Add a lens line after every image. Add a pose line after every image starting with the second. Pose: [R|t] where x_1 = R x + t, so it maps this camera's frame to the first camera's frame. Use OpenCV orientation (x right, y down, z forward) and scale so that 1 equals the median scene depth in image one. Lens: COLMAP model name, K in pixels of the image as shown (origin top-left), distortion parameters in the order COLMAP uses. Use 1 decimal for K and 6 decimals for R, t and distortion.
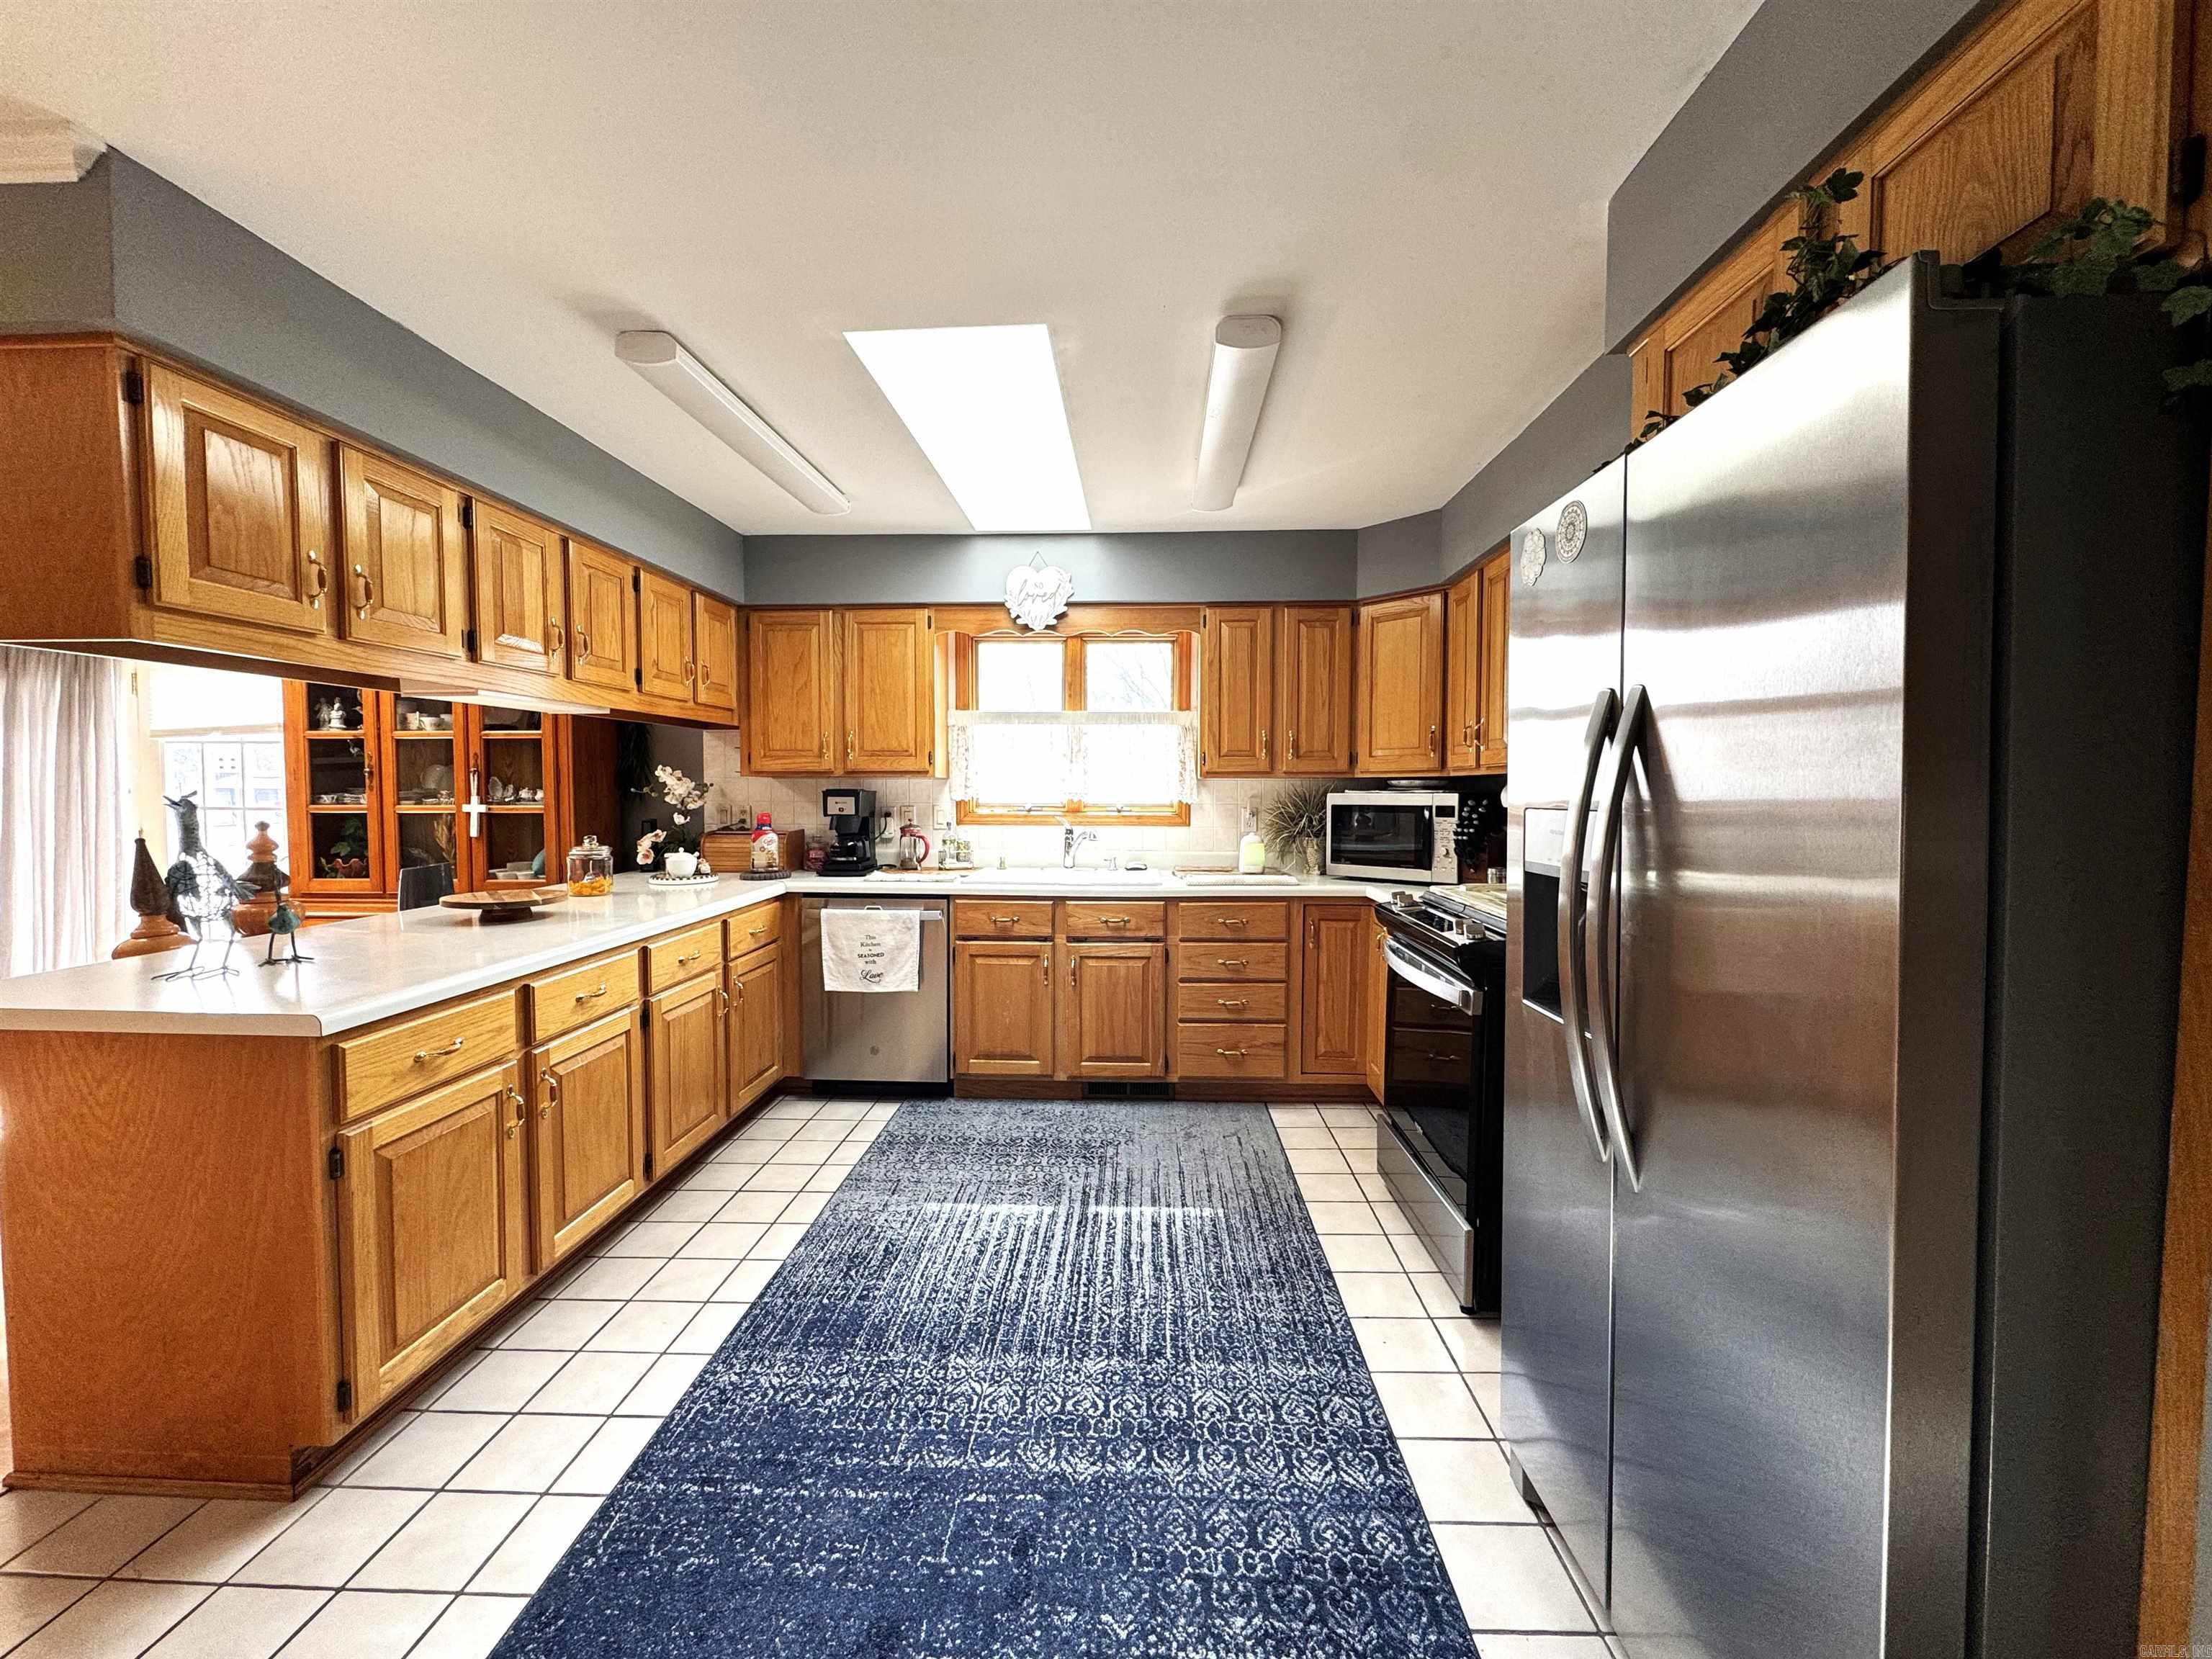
lens RADIAL K [[882.8, 0, 1100.5], [0, 882.8, 823.9], [0, 0, 1]] dist [-0.003248, -0.000098]
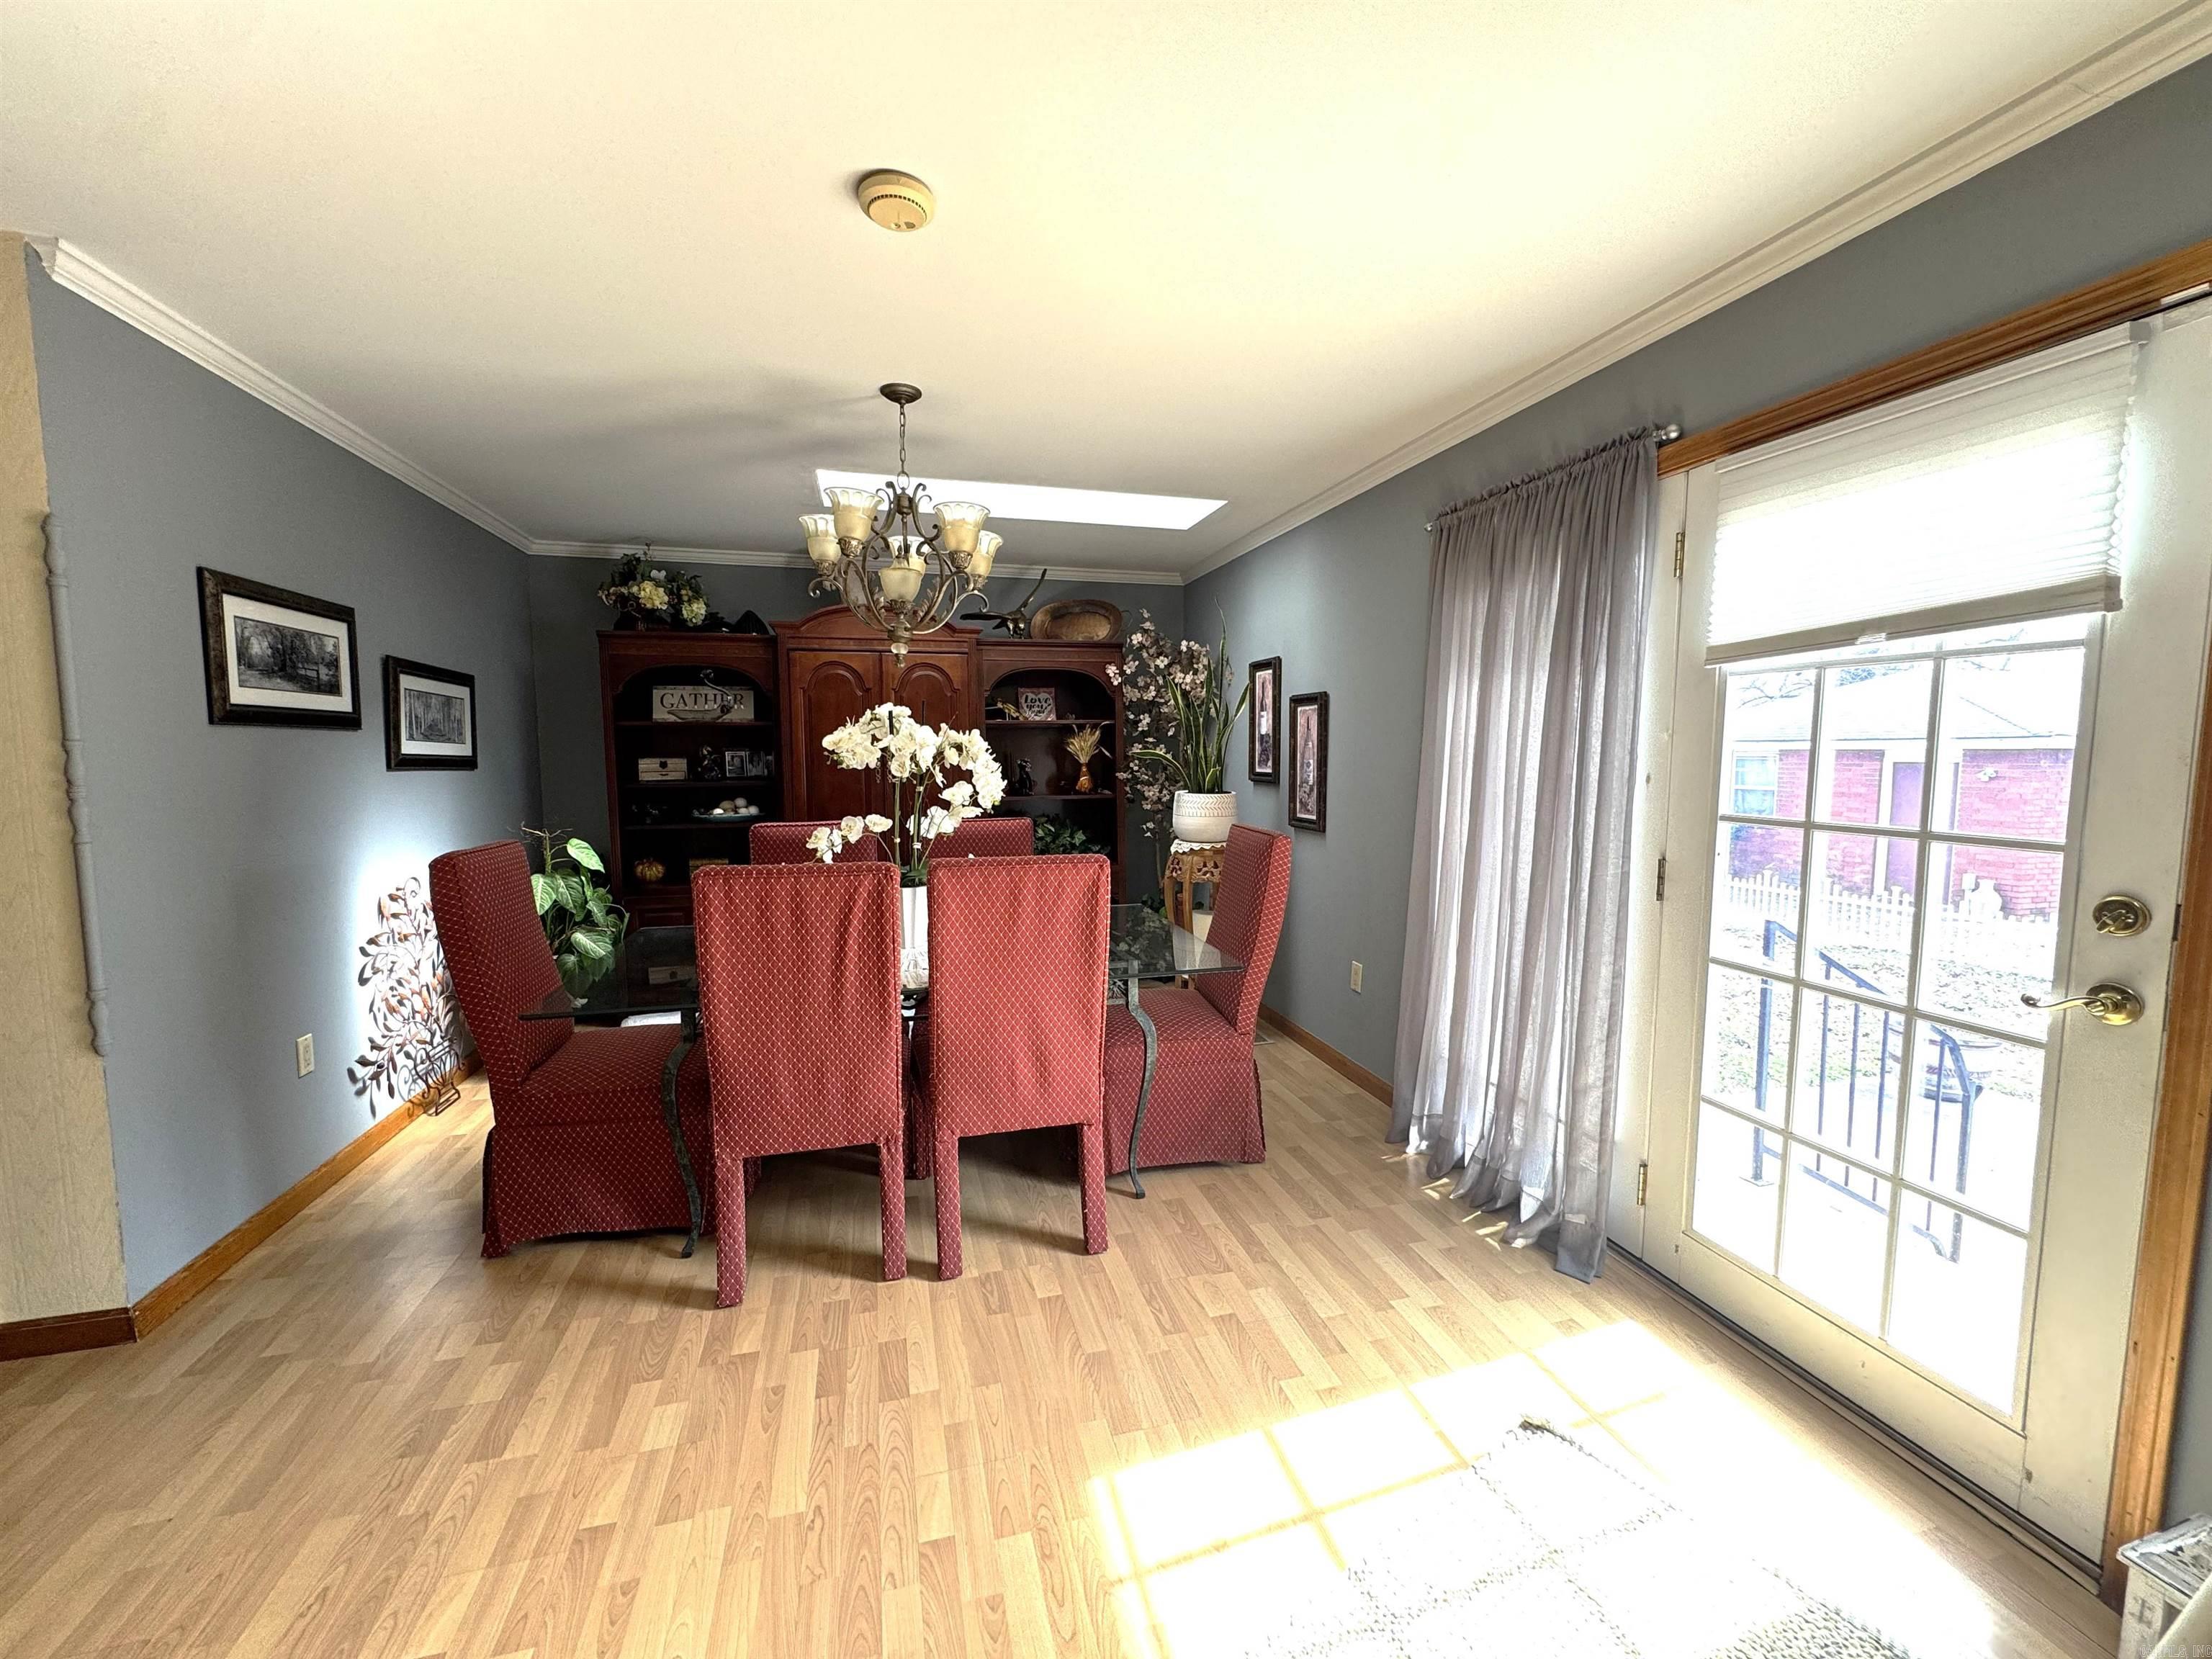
lens RADIAL K [[882.8, 0, 1107.5], [0, 882.8, 828.9], [0, 0, 1]] dist [-0.003248, -0.000098]
pose [[0.305338, 0.085782, -0.948372, -0.909114], [-0.047358, 0.996070, 0.074849, -0.039786], [0.951066, 0.022059, 0.308200, 0.699083]]
